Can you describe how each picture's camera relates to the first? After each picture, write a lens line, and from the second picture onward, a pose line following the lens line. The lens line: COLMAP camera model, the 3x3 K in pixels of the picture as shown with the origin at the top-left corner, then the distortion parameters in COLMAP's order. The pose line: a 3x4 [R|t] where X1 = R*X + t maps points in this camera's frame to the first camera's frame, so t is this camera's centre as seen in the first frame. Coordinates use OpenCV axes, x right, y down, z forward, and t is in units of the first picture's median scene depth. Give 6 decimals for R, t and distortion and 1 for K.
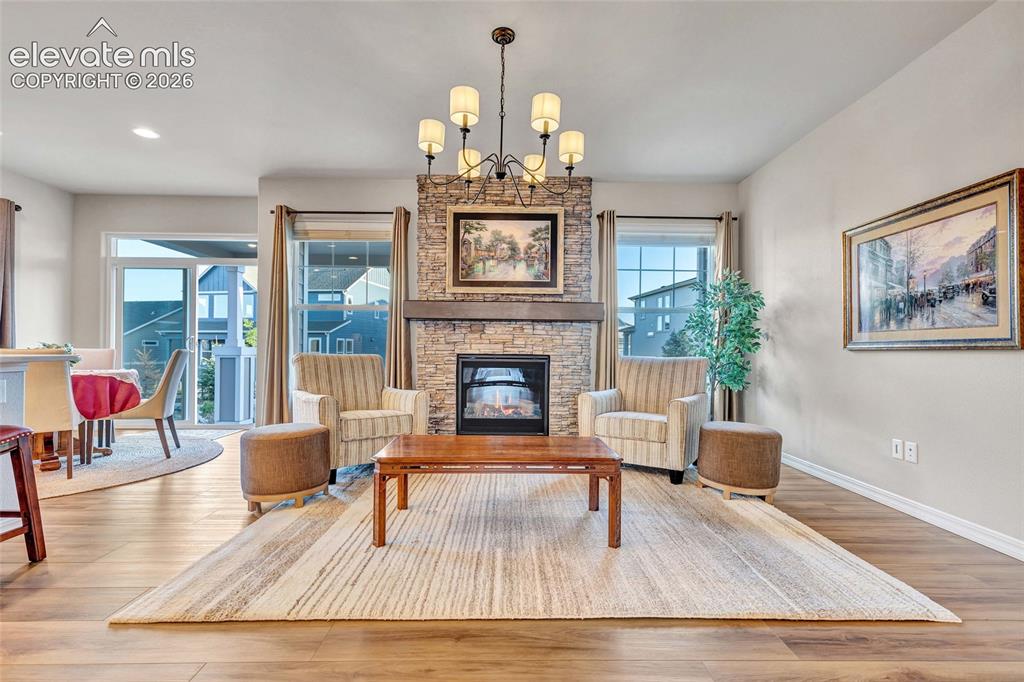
lens RADIAL K [[465.8, 0, 511.1], [0, 465.8, 347.7], [0, 0, 1]] dist [0.009258, -0.002261]
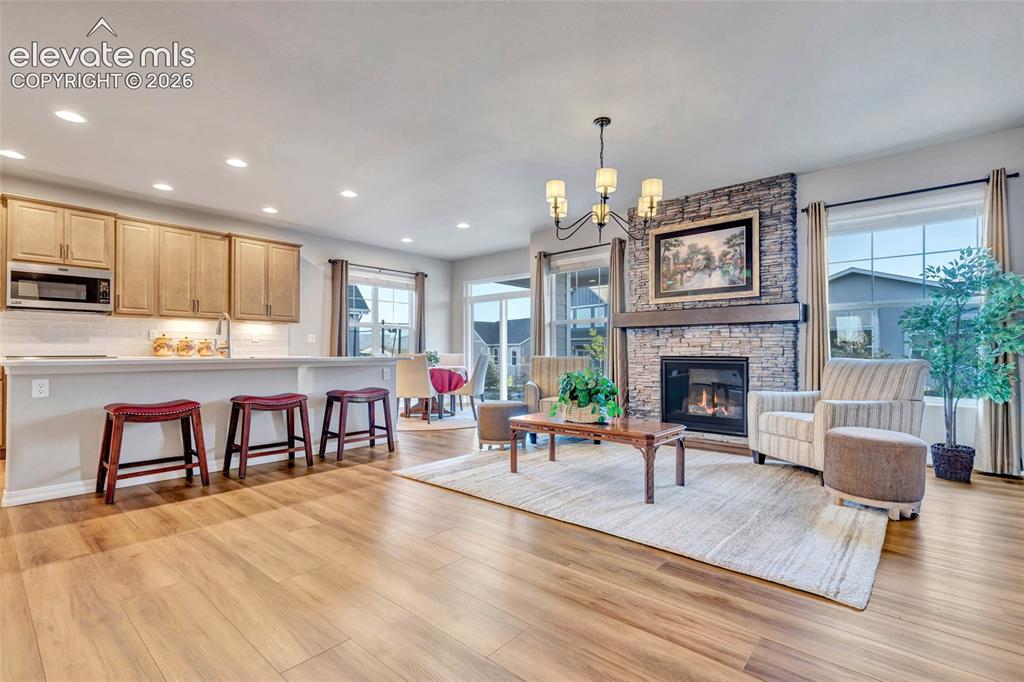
lens RADIAL K [[465.8, 0, 513.1], [0, 465.8, 346.5], [0, 0, 1]] dist [0.009258, -0.002261]
pose [[0.743871, -0.017387, -0.668097, 0.386384], [0.010118, 0.999840, -0.014755, 0.002899], [0.668247, 0.004216, 0.743928, -0.104396]]
